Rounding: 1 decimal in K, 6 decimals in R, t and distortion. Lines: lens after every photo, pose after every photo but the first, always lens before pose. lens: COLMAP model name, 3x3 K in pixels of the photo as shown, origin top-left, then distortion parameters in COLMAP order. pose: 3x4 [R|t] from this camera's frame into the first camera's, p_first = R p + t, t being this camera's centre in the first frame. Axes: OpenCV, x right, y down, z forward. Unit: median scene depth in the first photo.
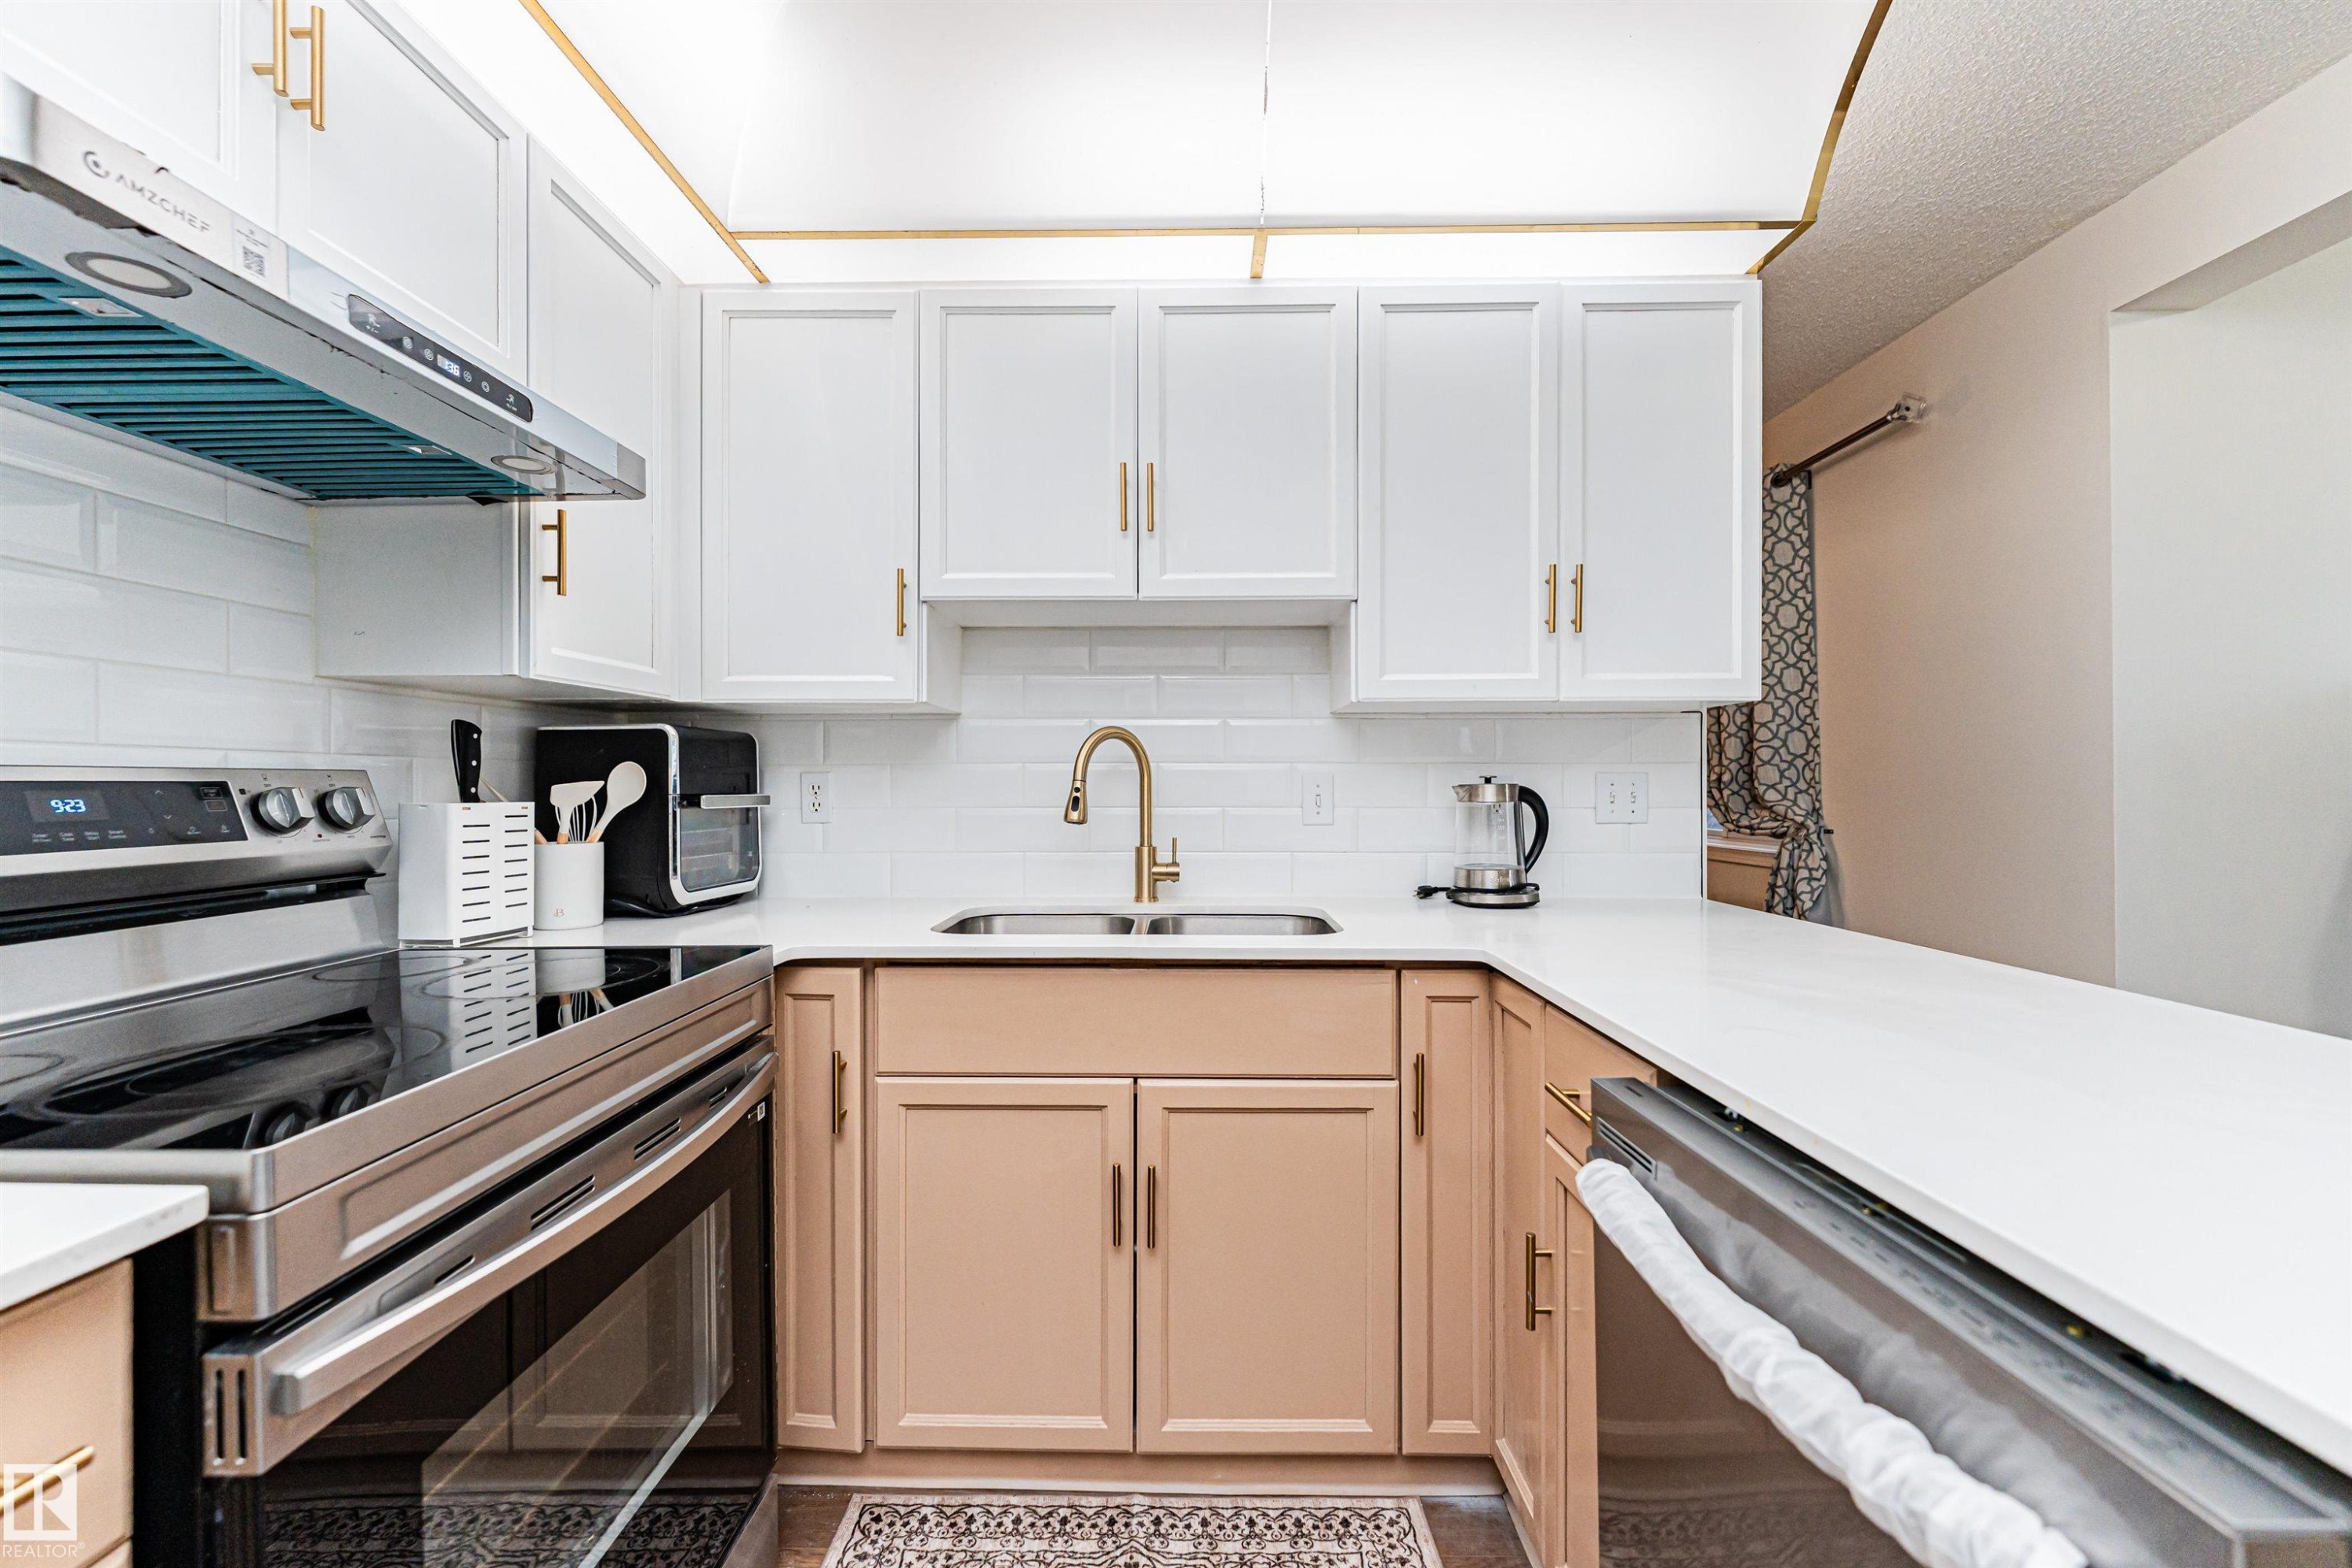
lens RADIAL K [[938.6, 0, 1159.3], [0, 938.6, 788.3], [0, 0, 1]] dist [0.000289, 0.000159]
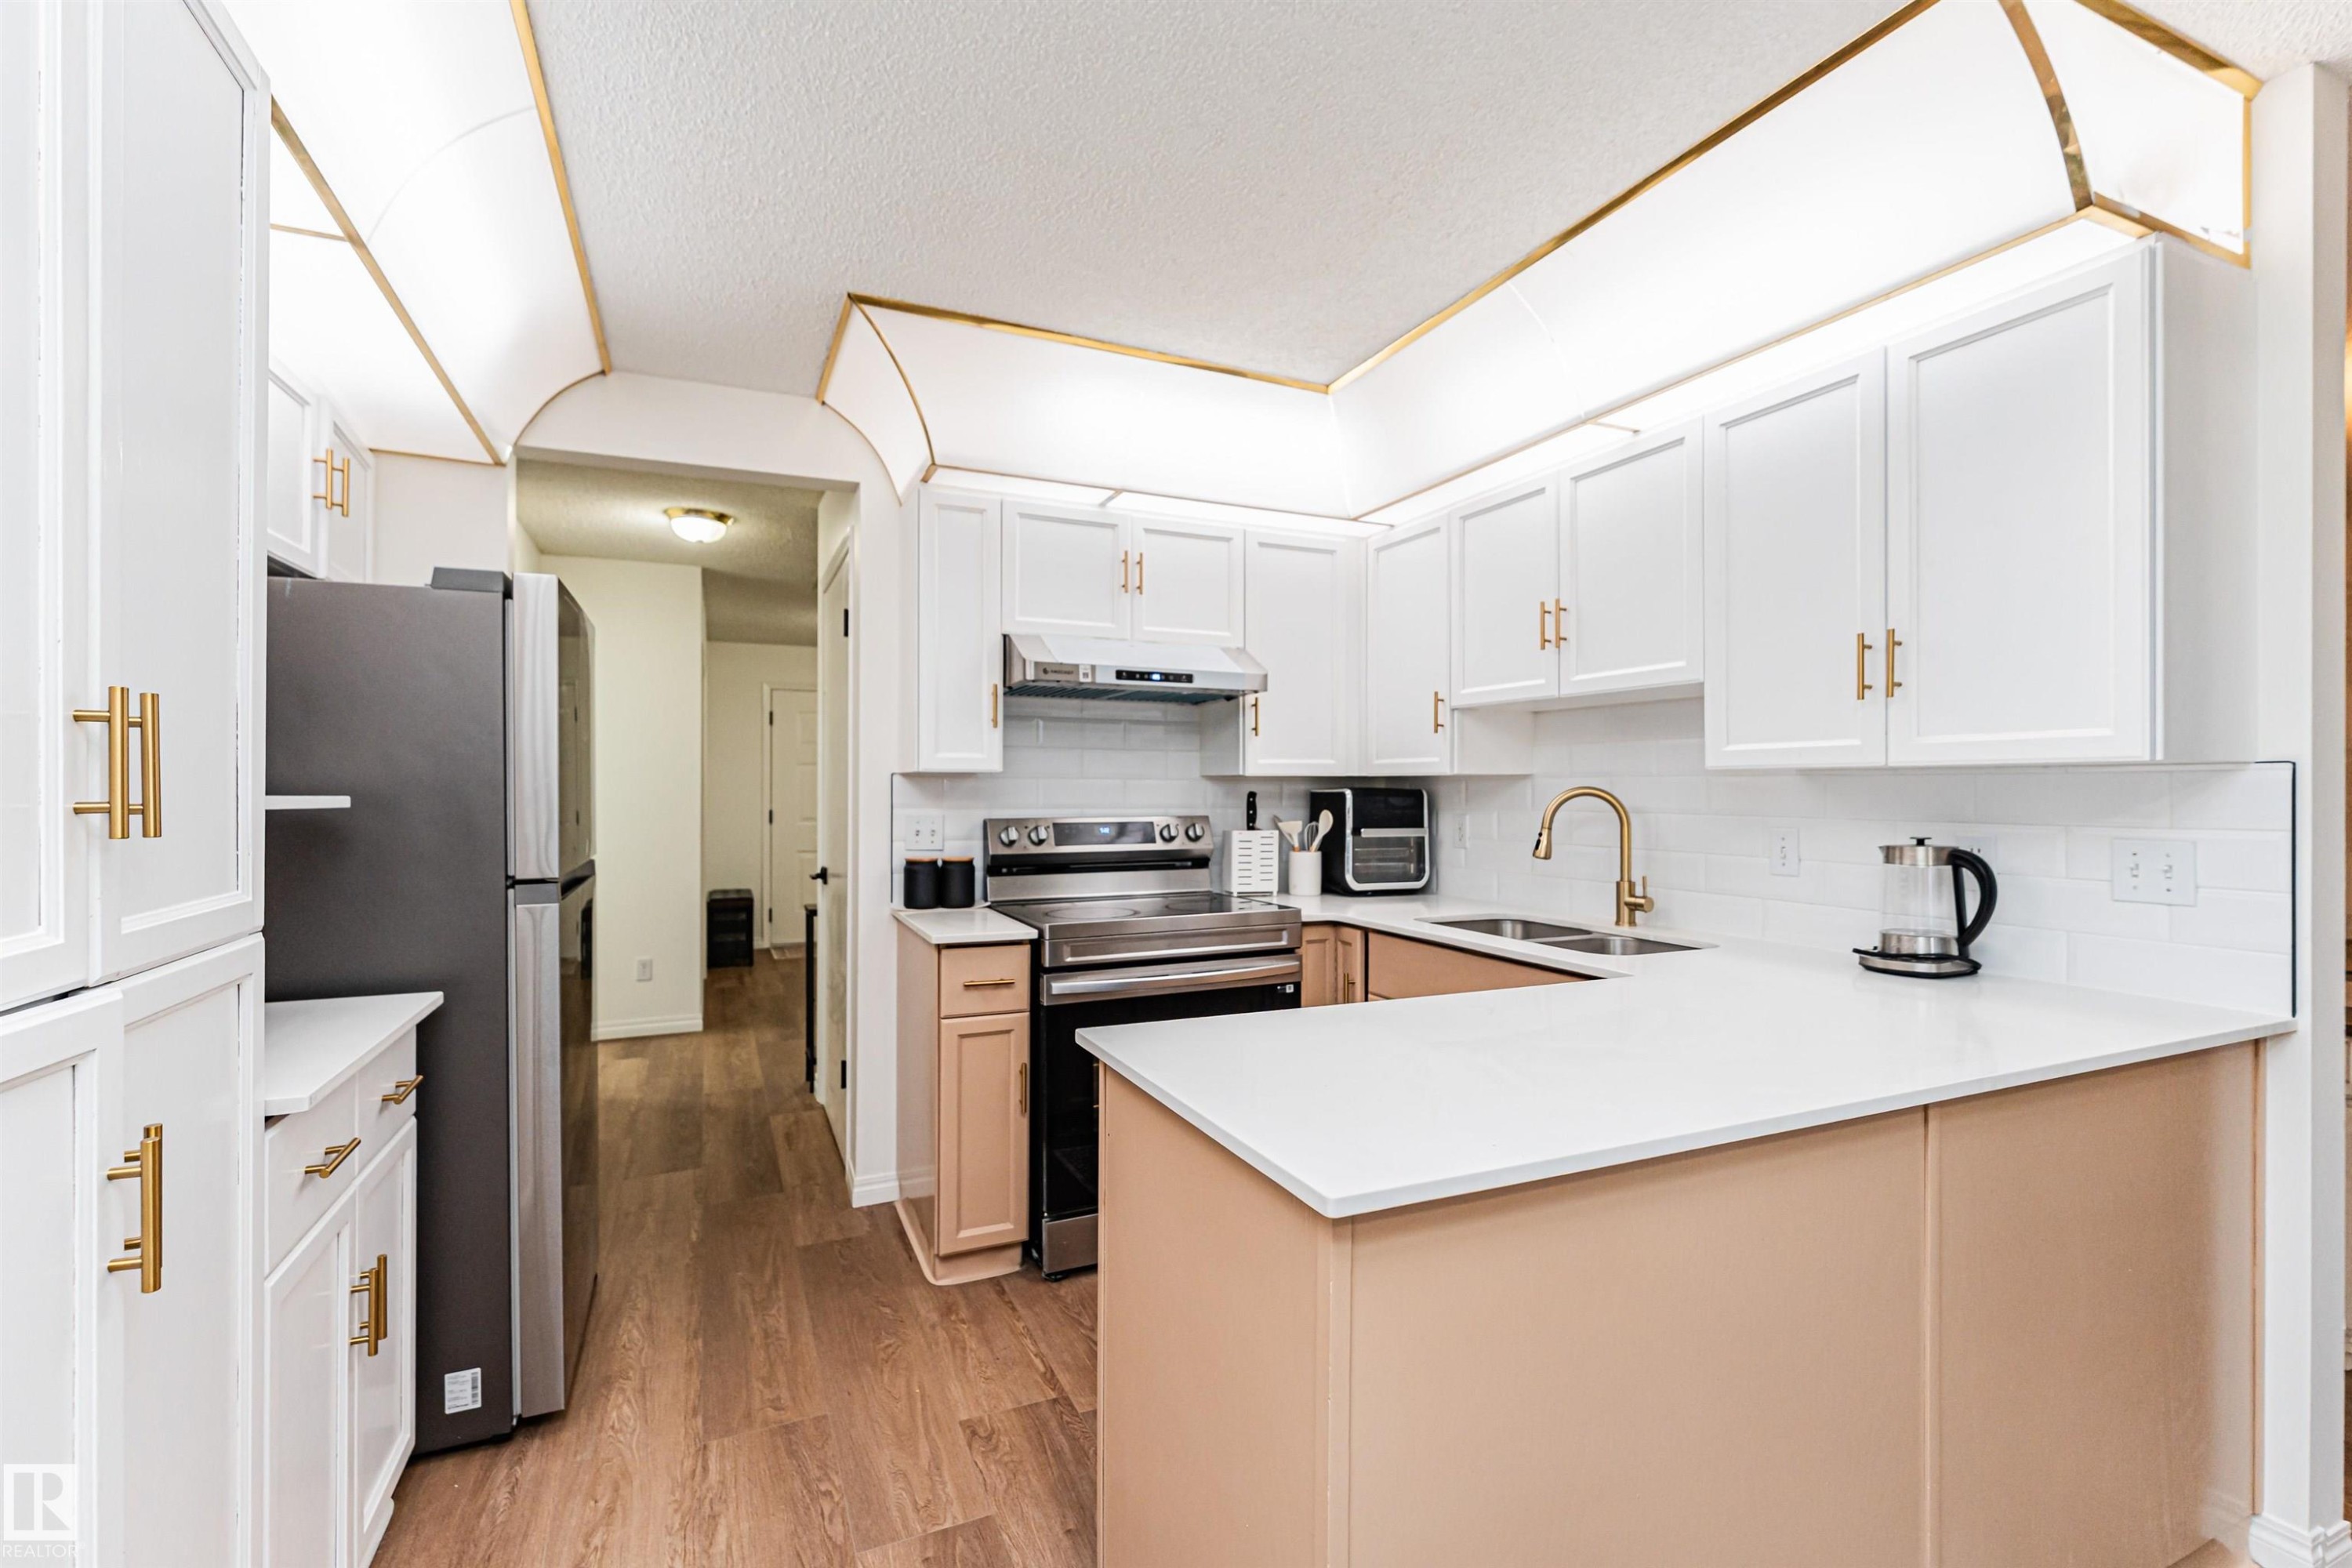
lens RADIAL K [[1033.4, 0, 1134.1], [0, 1033.4, 787.4], [0, 0, 1]] dist [0.002720, 0.000151]
pose [[0.399056, -0.000527, -0.916926, 1.101801], [-0.006932, 0.999970, -0.003591, -0.059781], [0.916900, 0.007789, 0.399041, -0.162676]]
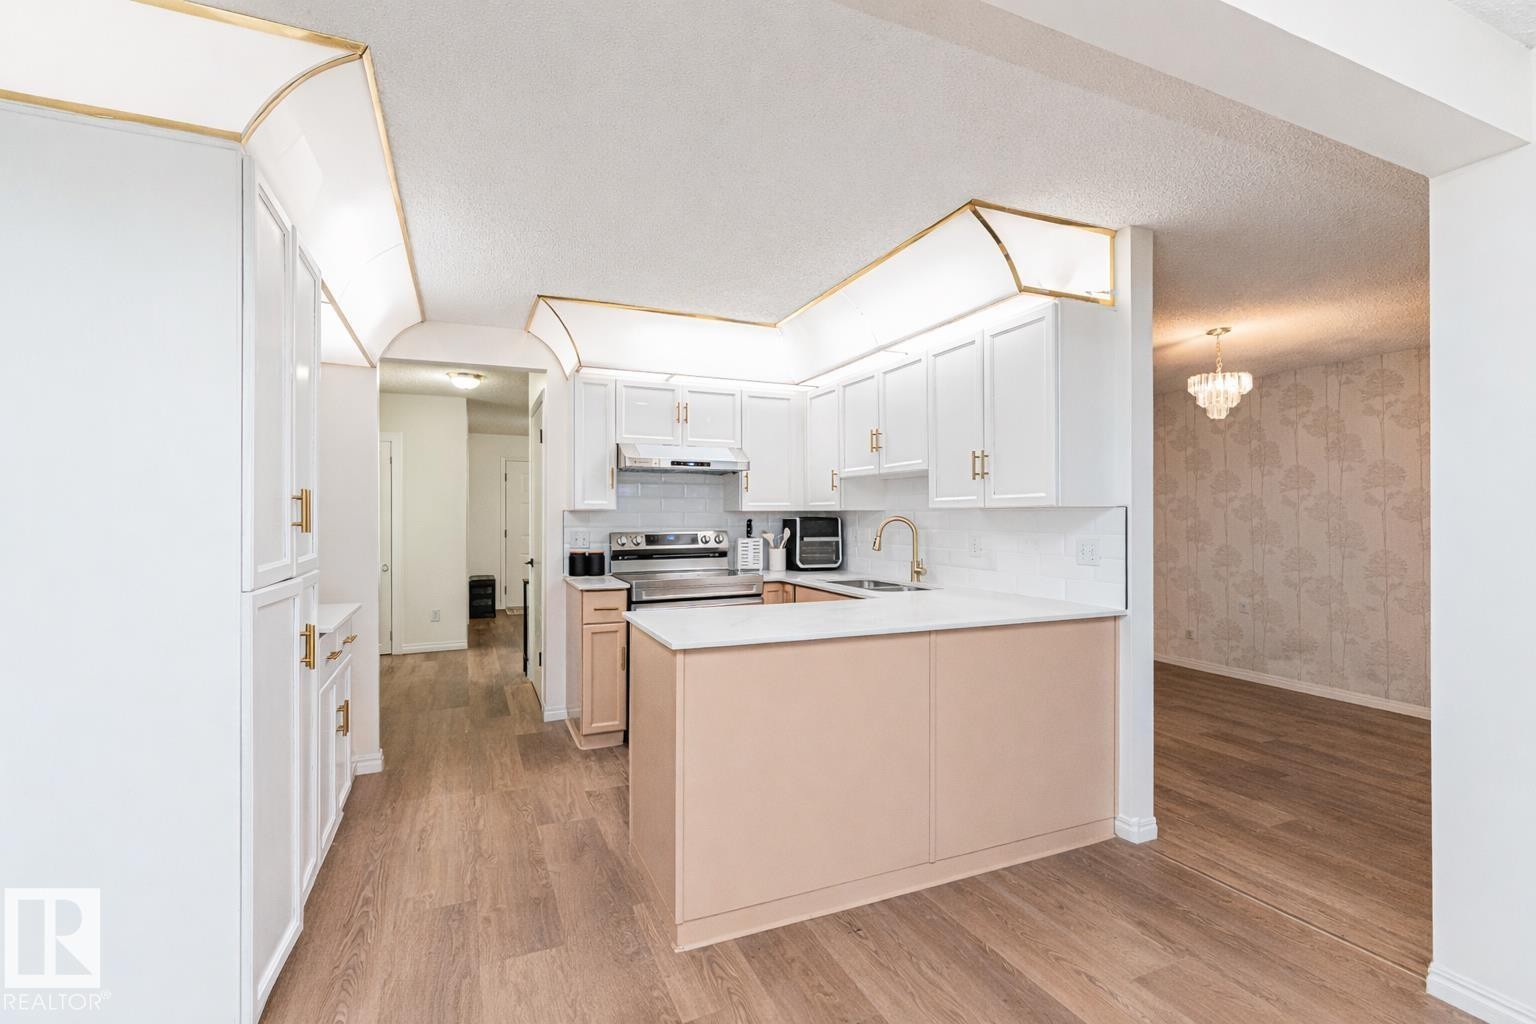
lens RADIAL K [[613.0, 0, 757.1], [0, 613.0, 514.8], [0, 0, 1]] dist [0.000289, 0.000159]
pose [[0.444535, -0.004091, -0.895752, 1.489062], [-0.004275, 0.999968, -0.006688, -0.060188], [0.895751, 0.006803, 0.444503, -0.181706]]
